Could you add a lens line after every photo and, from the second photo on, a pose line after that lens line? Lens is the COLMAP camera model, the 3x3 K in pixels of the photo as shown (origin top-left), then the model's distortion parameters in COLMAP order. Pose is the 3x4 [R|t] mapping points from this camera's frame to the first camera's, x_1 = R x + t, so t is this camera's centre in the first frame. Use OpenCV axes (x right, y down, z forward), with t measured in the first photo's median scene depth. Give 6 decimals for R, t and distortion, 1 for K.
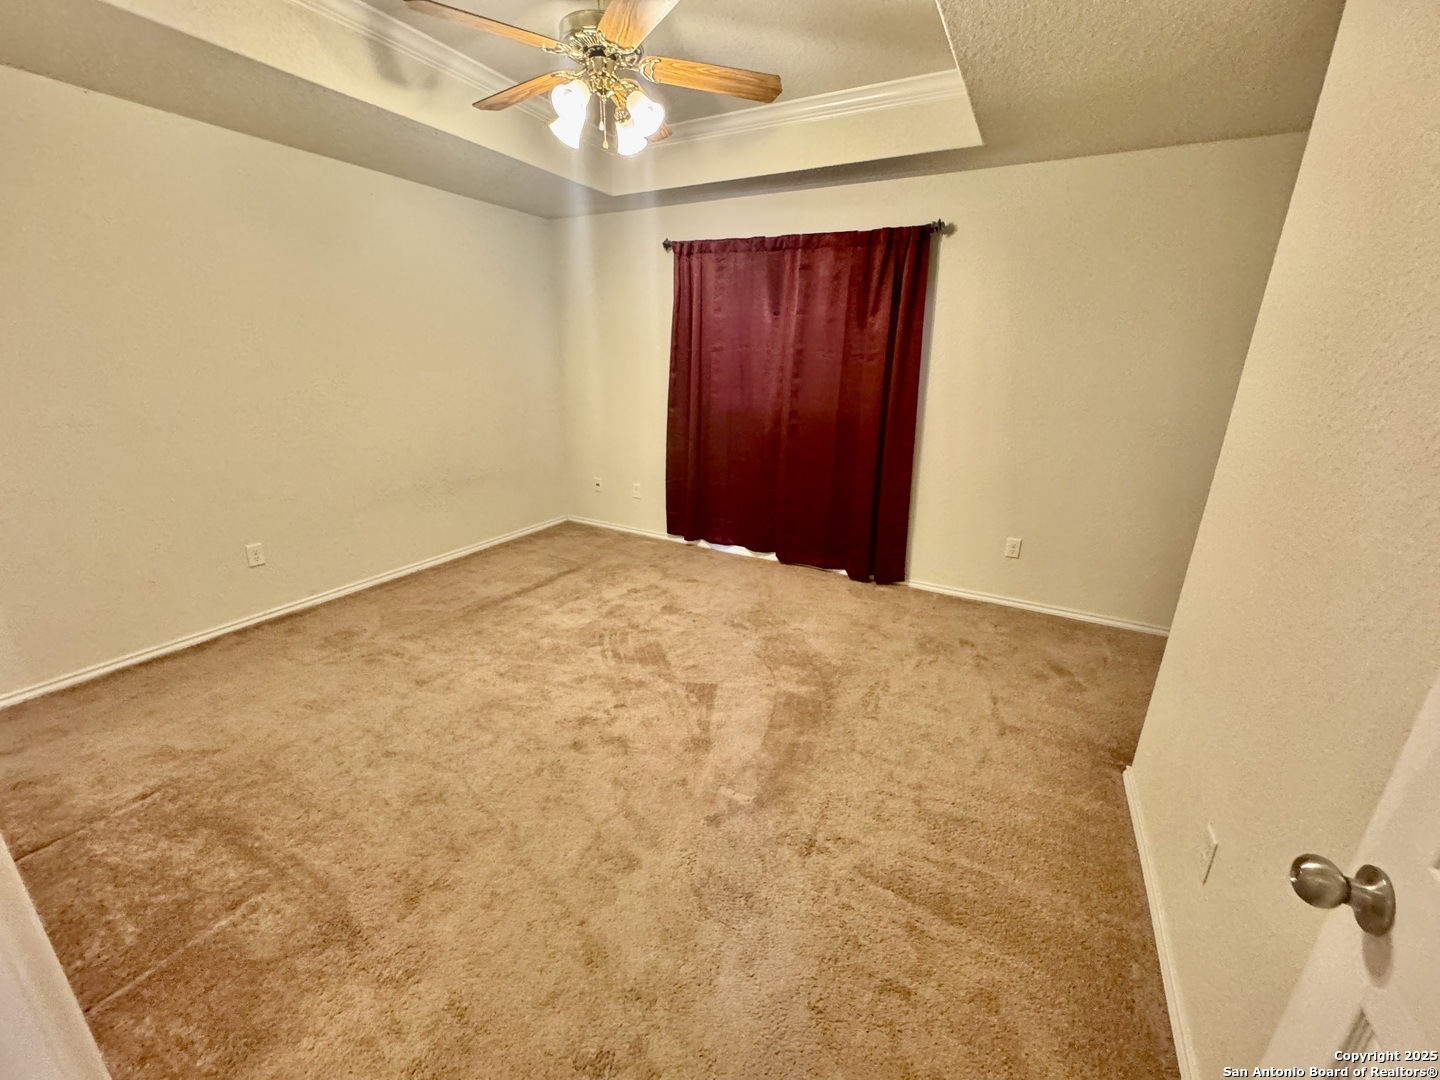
lens RADIAL K [[578.8, 0, 714.2], [0, 578.8, 535.1], [0, 0, 1]] dist [0.000606, 0.000107]
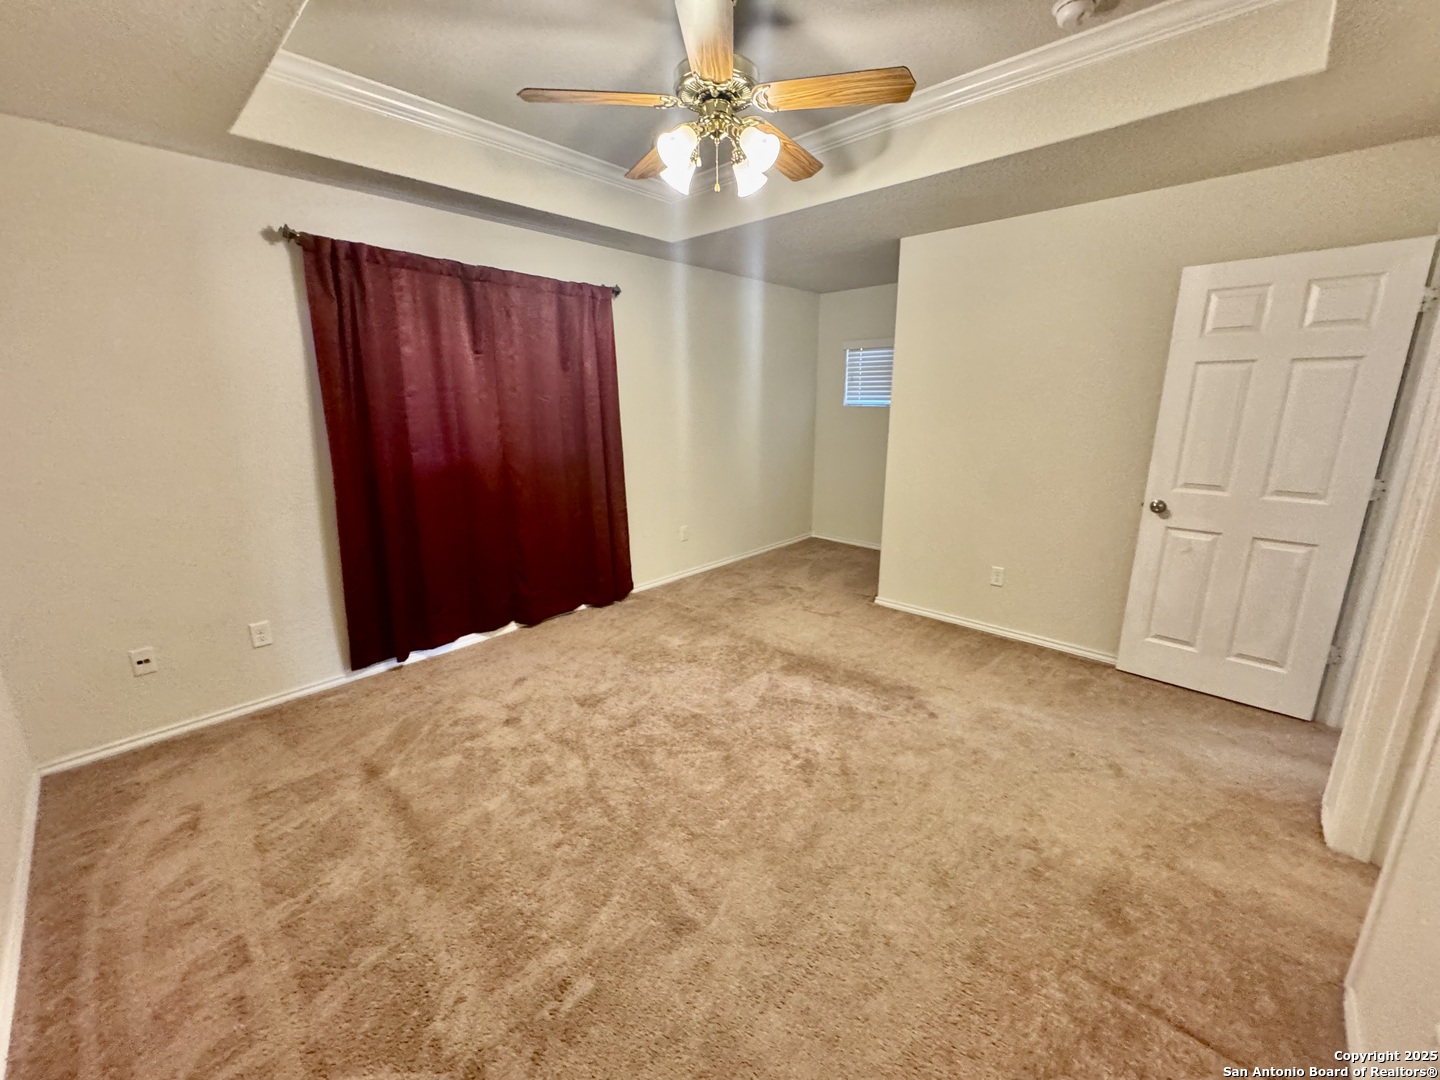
lens RADIAL K [[578.8, 0, 714.2], [0, 578.8, 535.1], [0, 0, 1]] dist [0.000606, 0.000107]
pose [[0.241285, -0.243221, 0.939481, -0.709322], [0.296429, 0.940288, 0.167298, -0.171795], [-0.924073, 0.238123, 0.298975, 0.495276]]
